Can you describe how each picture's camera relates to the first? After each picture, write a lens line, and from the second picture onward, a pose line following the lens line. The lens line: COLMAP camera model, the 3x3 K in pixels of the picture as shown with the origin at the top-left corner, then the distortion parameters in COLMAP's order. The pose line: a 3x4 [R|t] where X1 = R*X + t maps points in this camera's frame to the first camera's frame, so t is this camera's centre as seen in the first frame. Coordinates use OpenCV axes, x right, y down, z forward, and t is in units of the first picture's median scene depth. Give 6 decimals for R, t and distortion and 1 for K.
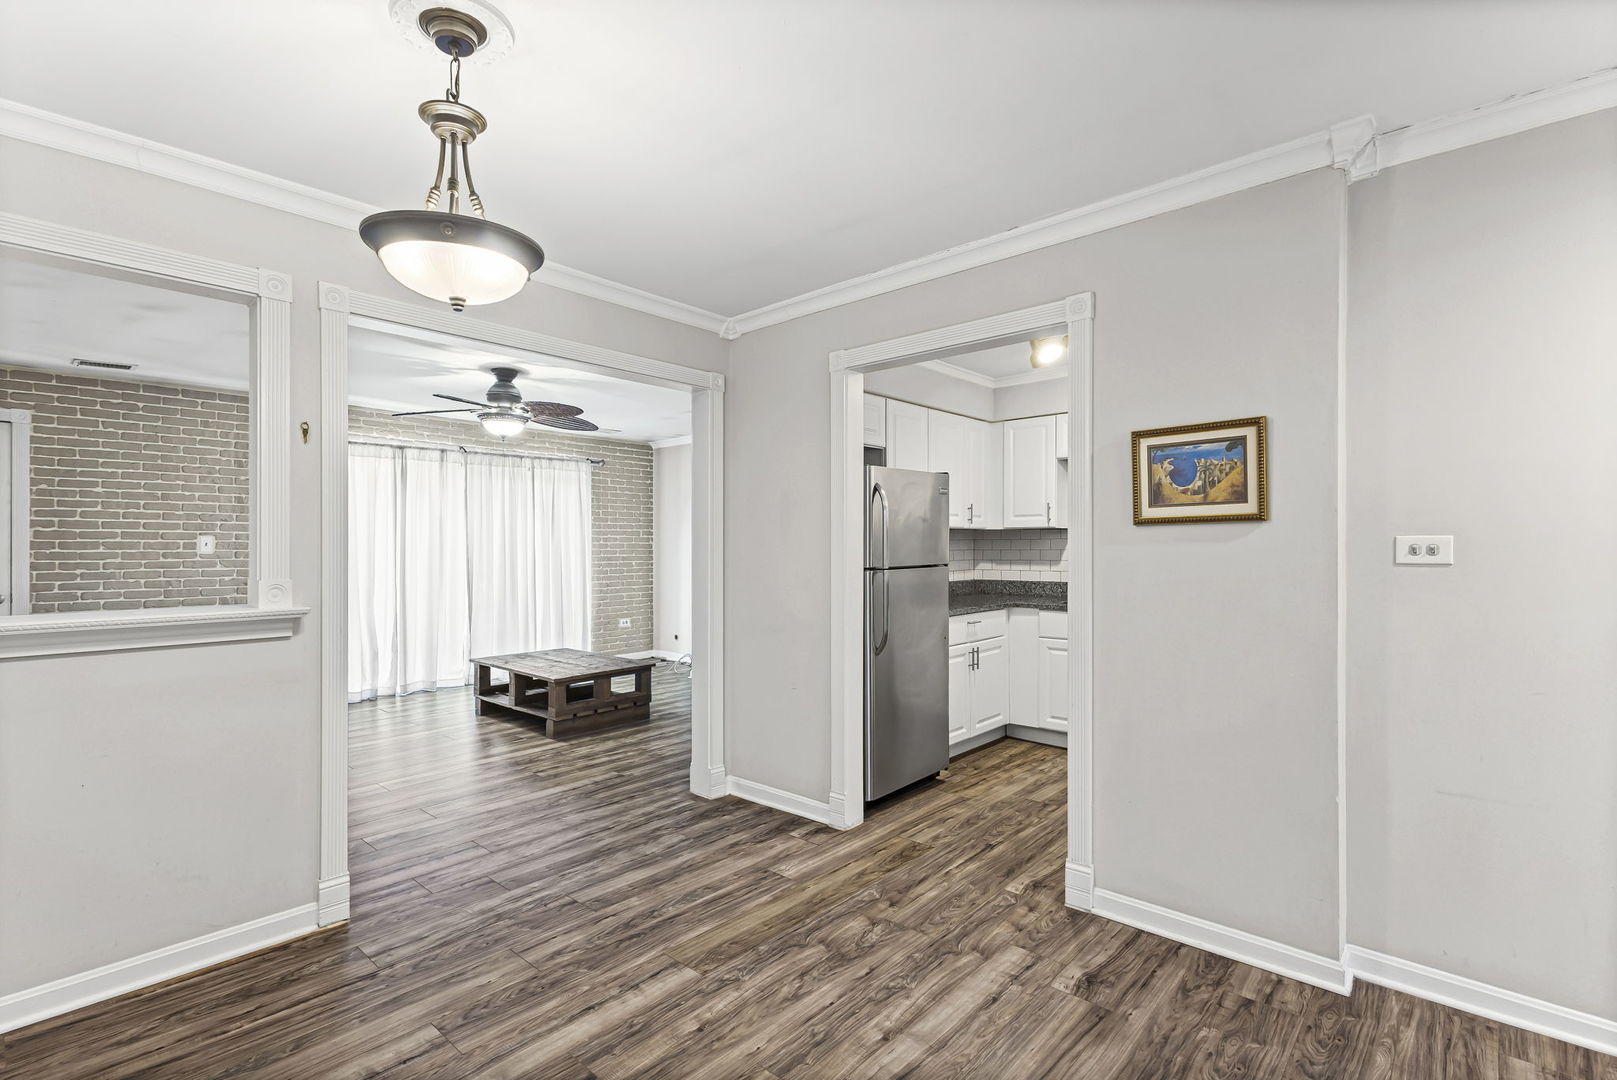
lens RADIAL K [[754.9, 0, 804.4], [0, 754.9, 545.9], [0, 0, 1]] dist [0.012603, -0.005760]
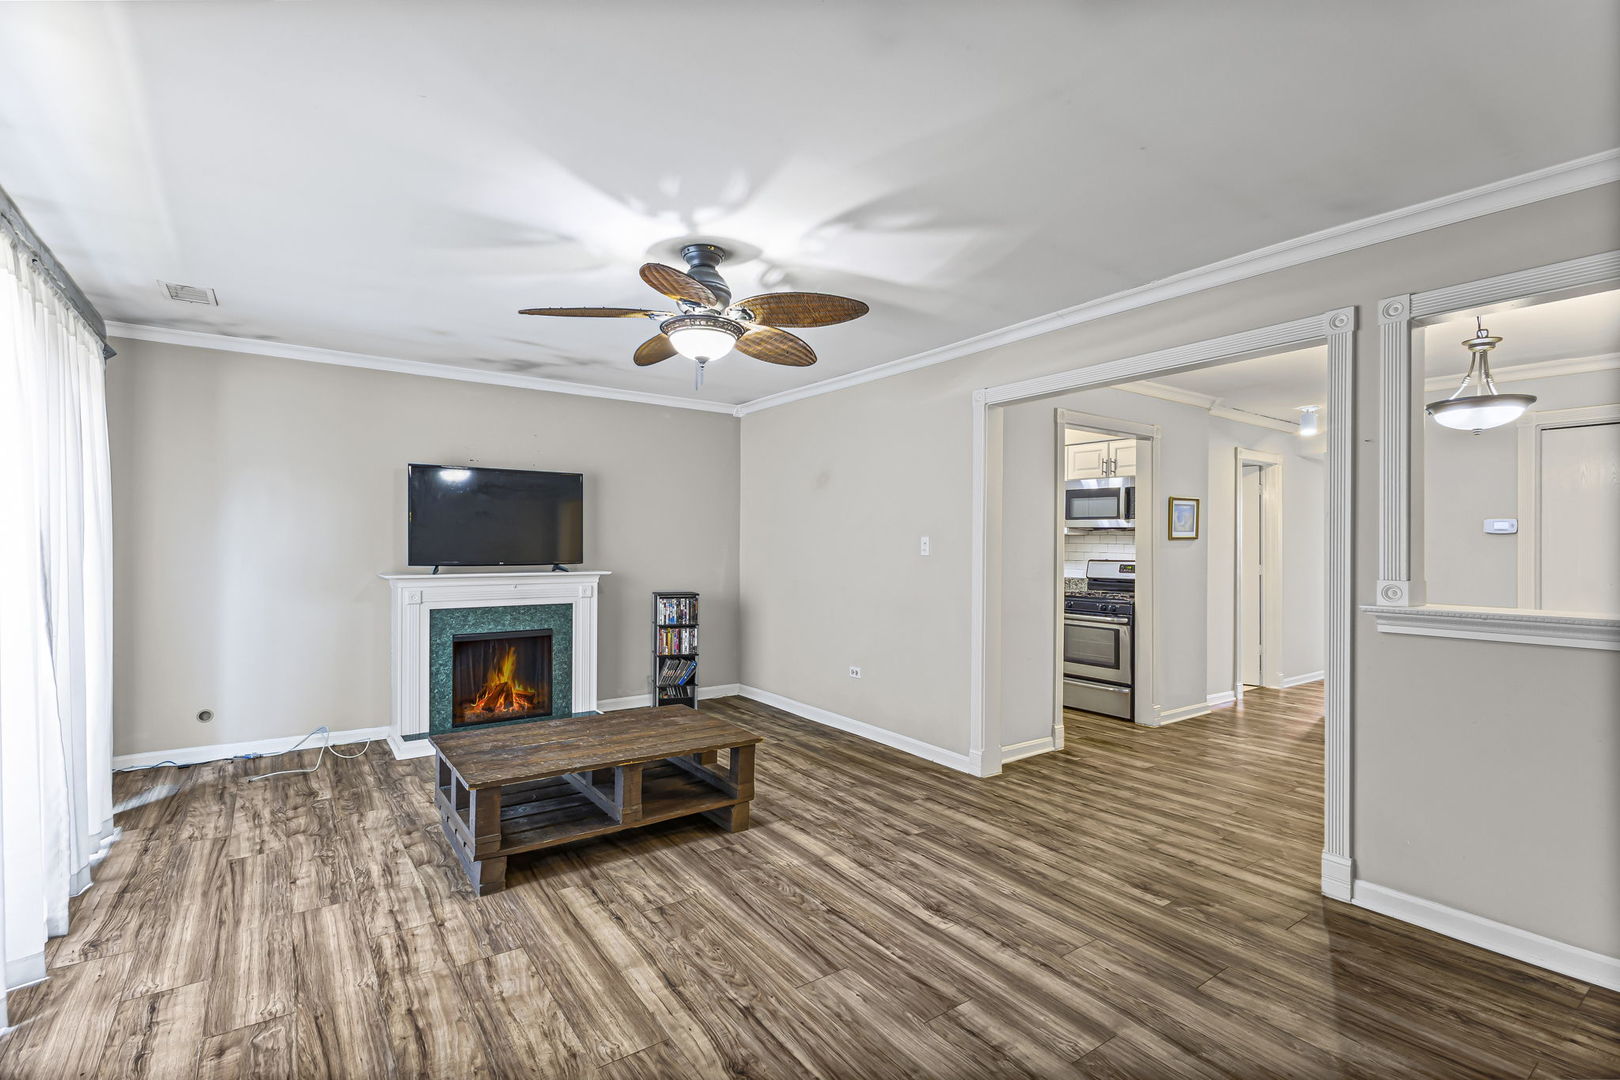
lens RADIAL K [[756.3, 0, 805.9], [0, 756.3, 545.9], [0, 0, 1]] dist [0.012603, -0.005760]
pose [[0.213158, 0.000828, 0.977017, -0.980025], [-0.006694, 0.999977, 0.000613, 0.001685], [-0.976995, -0.006671, 0.213159, 0.805538]]
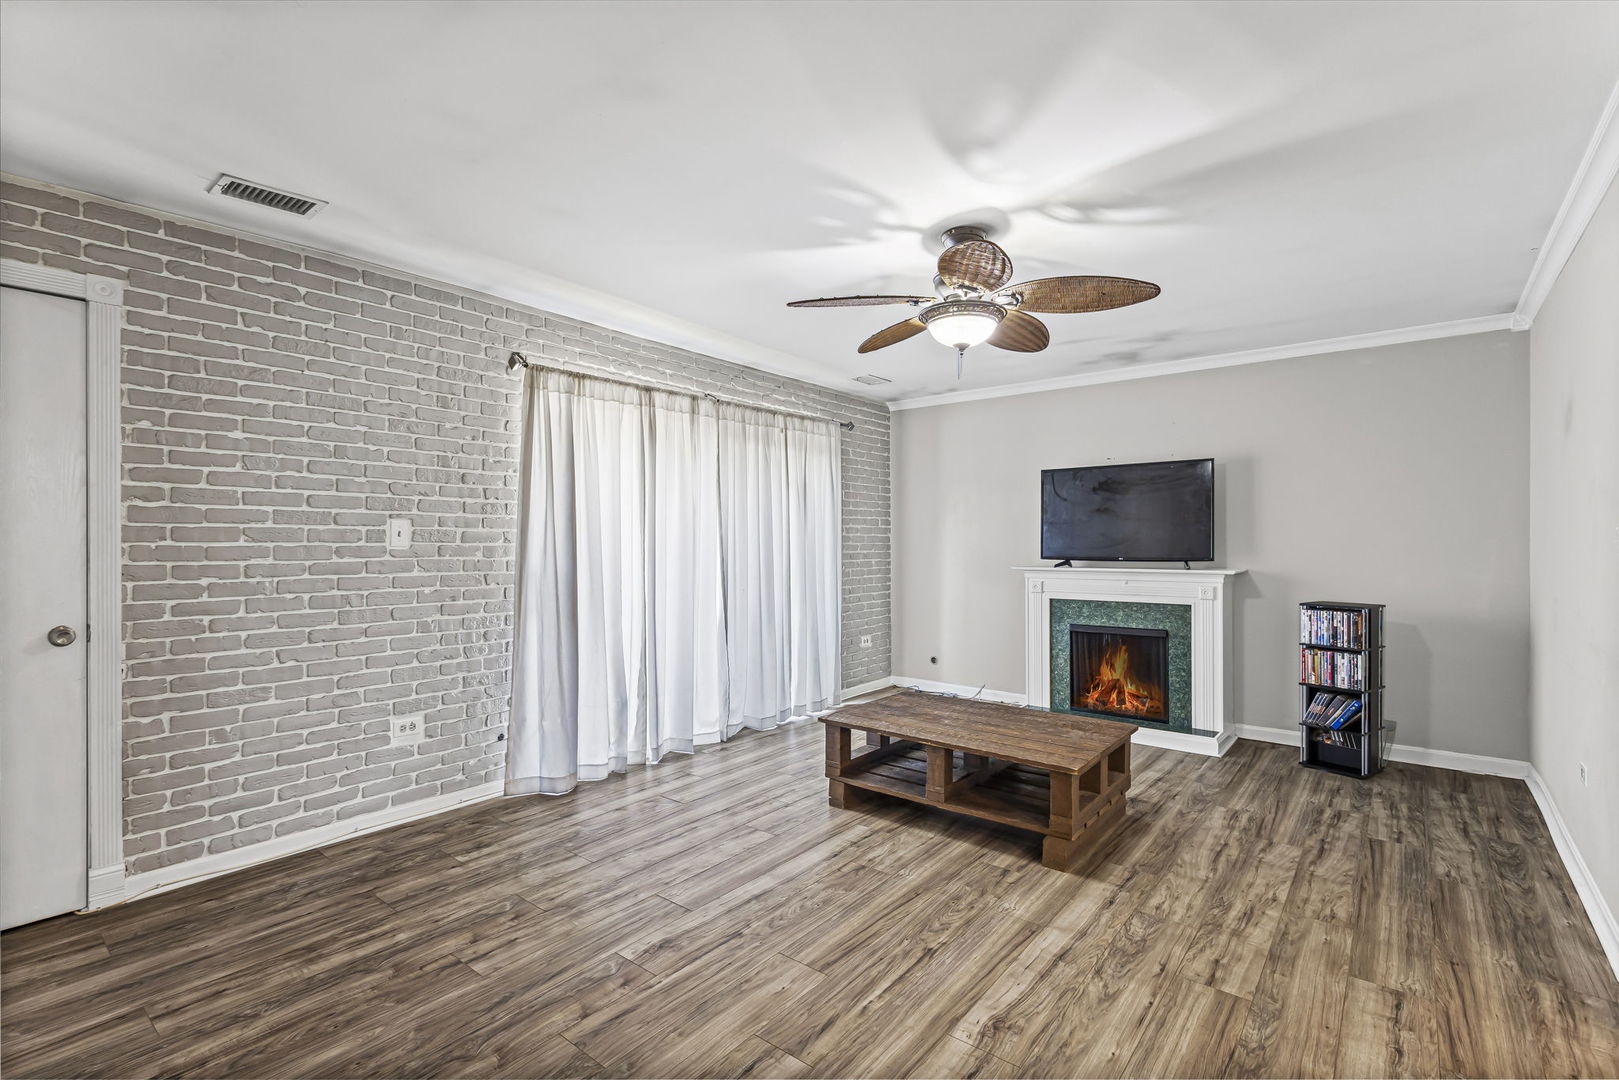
lens RADIAL K [[745.7, 0, 798.4], [0, 745.7, 542.7], [0, 0, 1]] dist [0.030264, -0.012844]
pose [[0.999046, -0.001003, 0.043662, -0.556256], [0.000995, 0.999999, 0.000213, 0.005909], [-0.043663, -0.000169, 0.999046, 0.438662]]
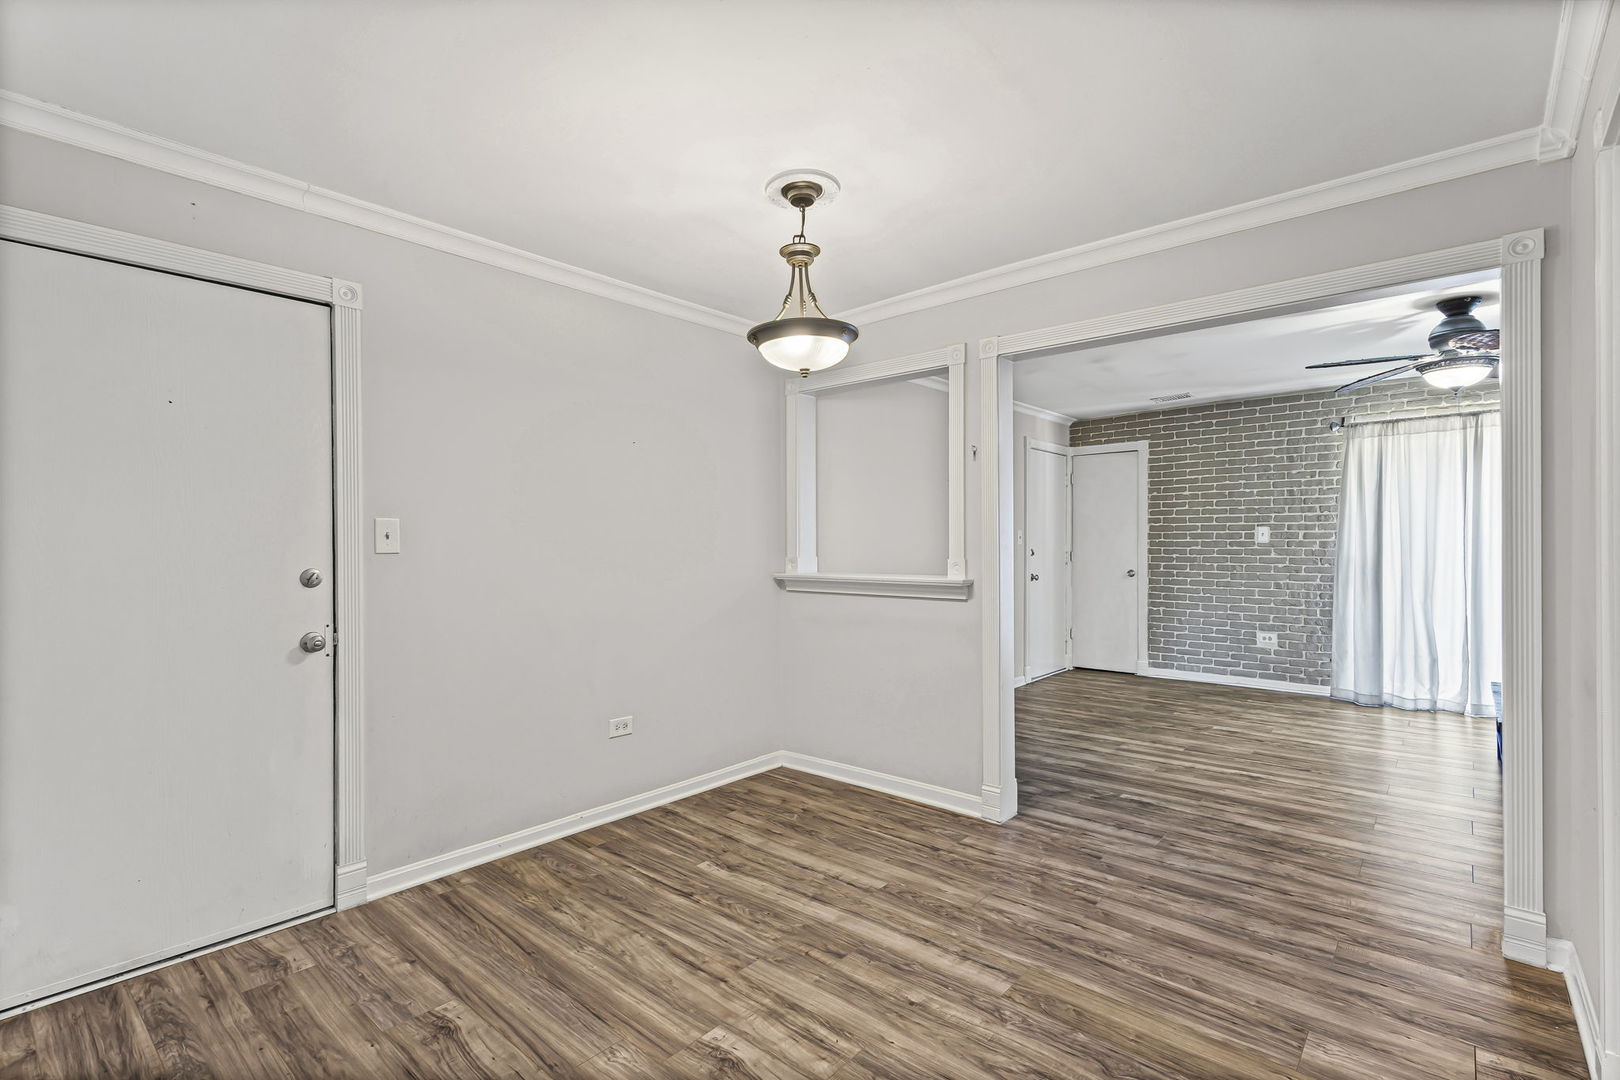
lens RADIAL K [[751.9, 0, 805.2], [0, 751.9, 543.6], [0, 0, 1]] dist [0.011909, -0.005049]
pose [[0.013139, 0.003507, -0.999908, 0.357894], [0.005746, 0.999977, 0.003583, 0.004007], [0.999897, -0.005793, 0.013118, 0.342769]]
